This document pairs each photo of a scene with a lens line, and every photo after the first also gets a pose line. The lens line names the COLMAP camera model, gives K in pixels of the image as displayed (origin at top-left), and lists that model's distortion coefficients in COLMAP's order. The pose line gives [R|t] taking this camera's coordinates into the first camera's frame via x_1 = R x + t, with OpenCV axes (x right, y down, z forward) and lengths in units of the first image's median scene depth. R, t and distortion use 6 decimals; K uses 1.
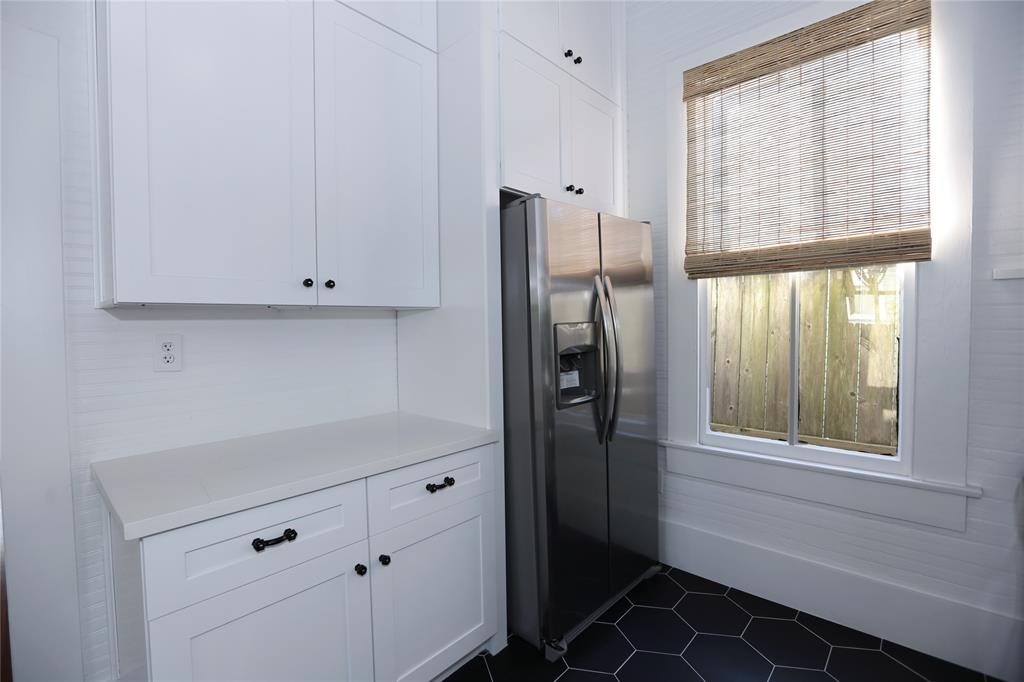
lens RADIAL K [[467.0, 0, 512.0], [0, 467.0, 341.0], [0, 0, 1]] dist [-0.047583, 0.016998]
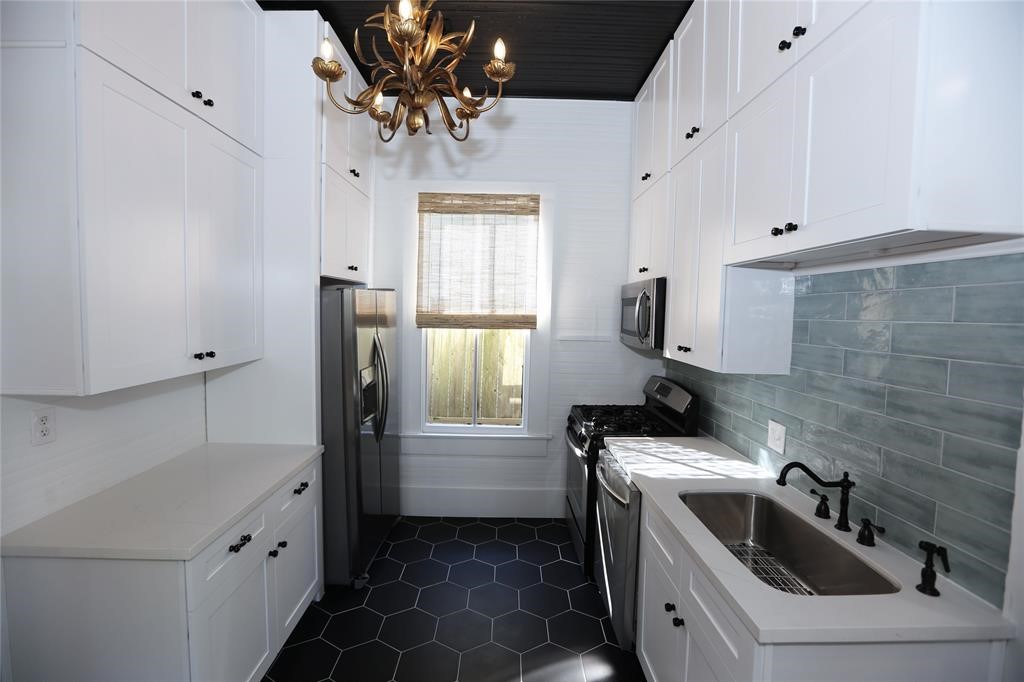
lens RADIAL K [[496.6, 0, 512.0], [0, 496.6, 341.0], [0, 0, 1]] dist [-0.027504, 0.000470]
pose [[0.718376, -0.026124, 0.695165, -0.612928], [-0.010349, 0.998783, 0.048228, -0.195803], [-0.695578, -0.041840, 0.717231, -0.459280]]
